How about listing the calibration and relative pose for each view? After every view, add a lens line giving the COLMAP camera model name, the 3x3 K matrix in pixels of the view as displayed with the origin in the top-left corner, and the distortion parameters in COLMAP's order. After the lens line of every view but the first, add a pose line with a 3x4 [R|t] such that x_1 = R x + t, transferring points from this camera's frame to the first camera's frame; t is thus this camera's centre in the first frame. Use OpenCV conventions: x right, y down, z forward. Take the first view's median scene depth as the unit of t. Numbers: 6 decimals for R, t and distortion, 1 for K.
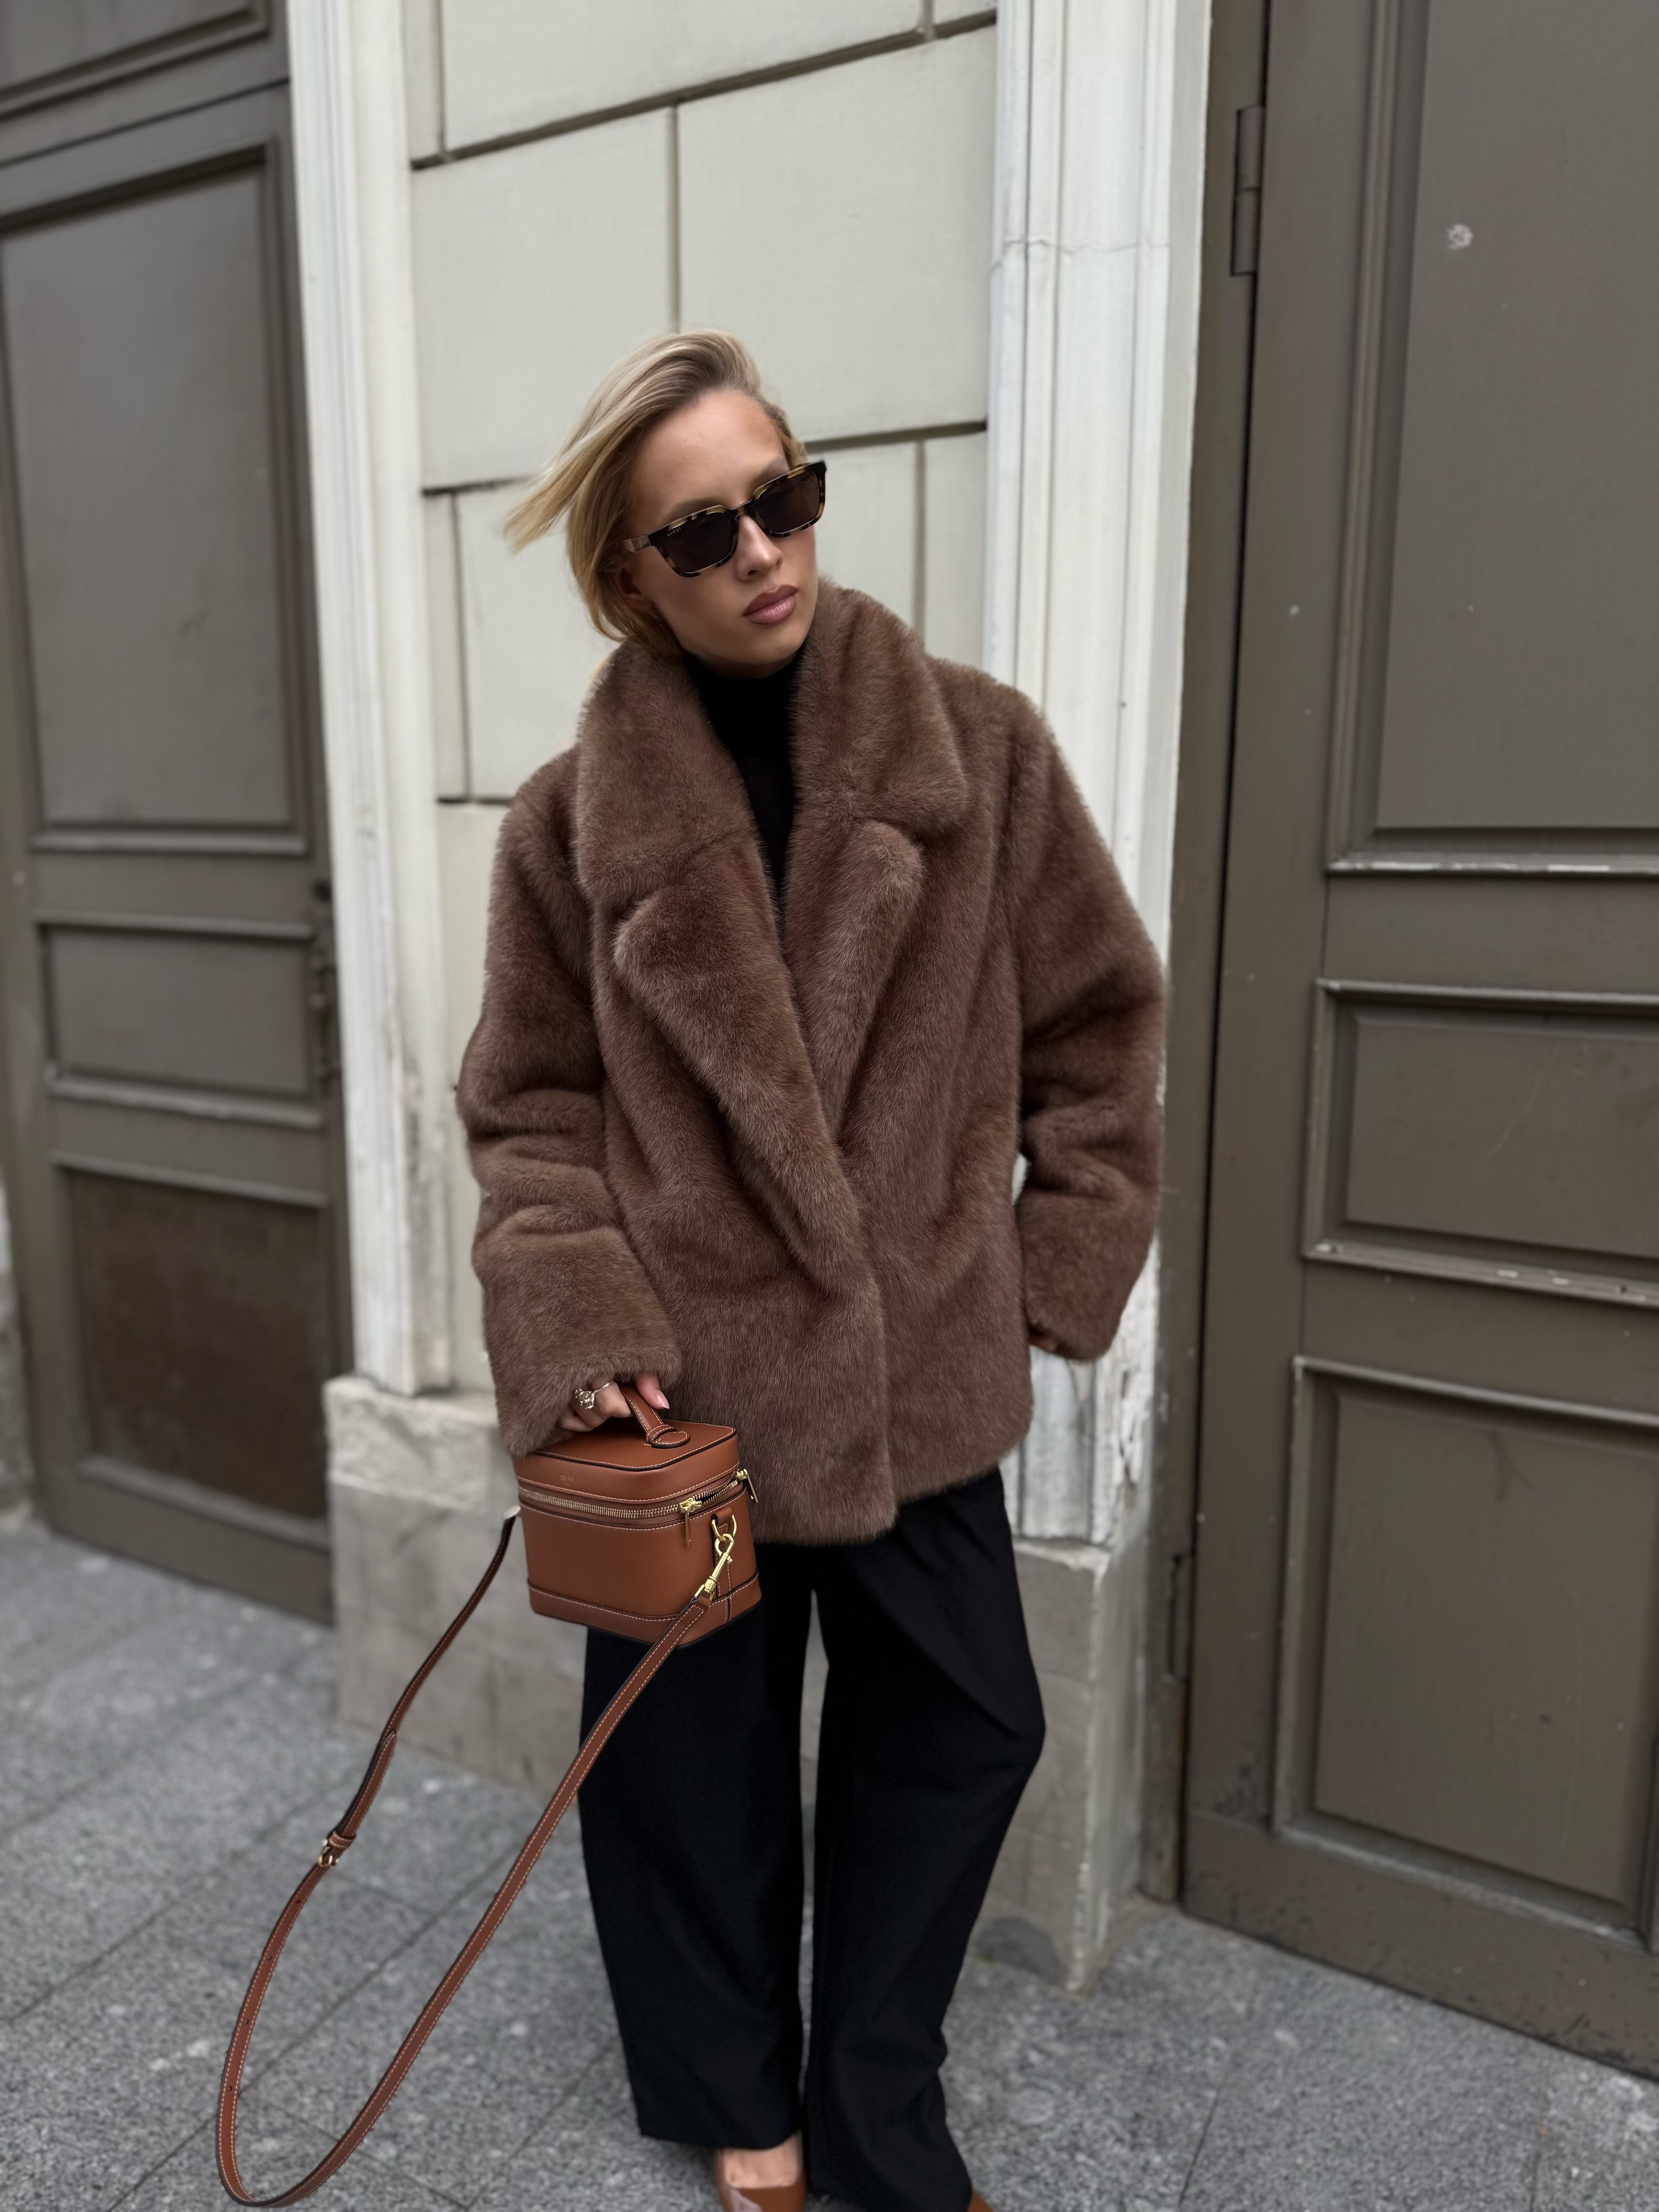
lens RADIAL K [[1484.4, 0, 828.5], [0, 1484.4, 1100.5], [0, 0, 1]] dist [-0.002748, 0.000633]
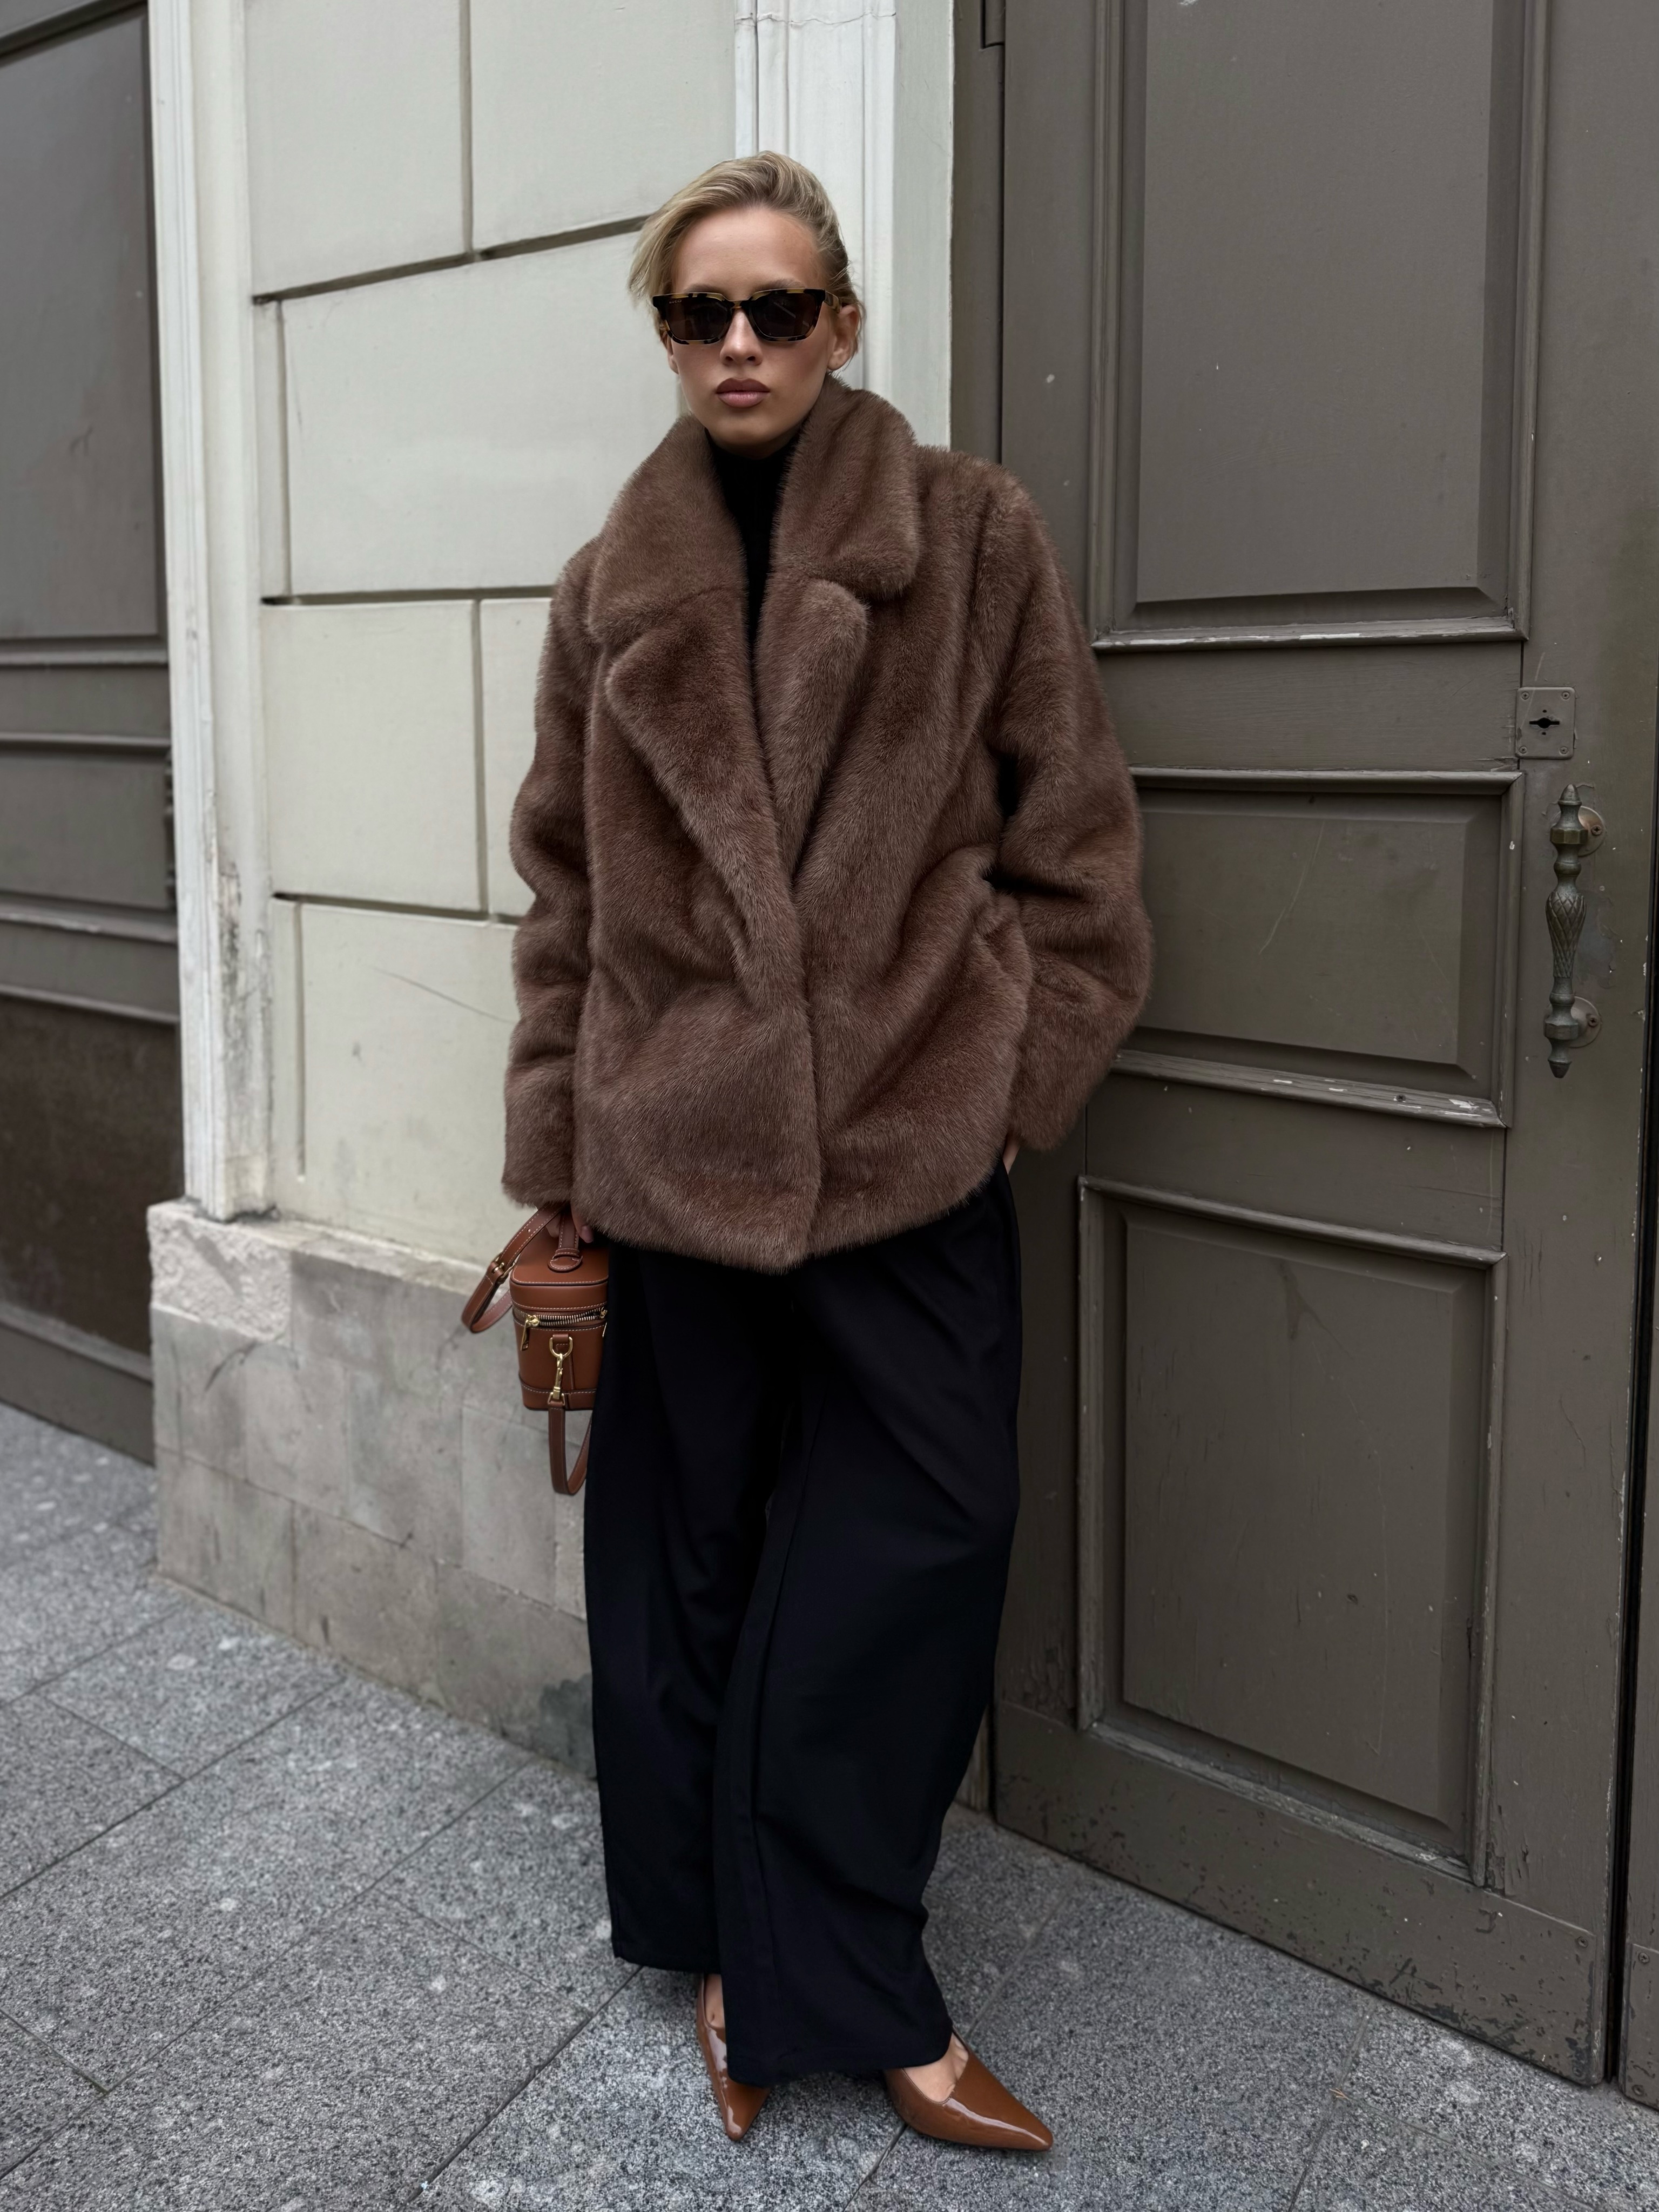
lens RADIAL K [[1567.7, 0, 854.5], [0, 1567.7, 844.4], [0, 0, 1]] dist [-0.009379, 0.003446]
pose [[0.996249, 0.002504, -0.086494, 0.260045], [-0.010373, 0.995828, -0.090655, 0.057837], [0.085906, 0.091212, 0.992119, 0.017037]]
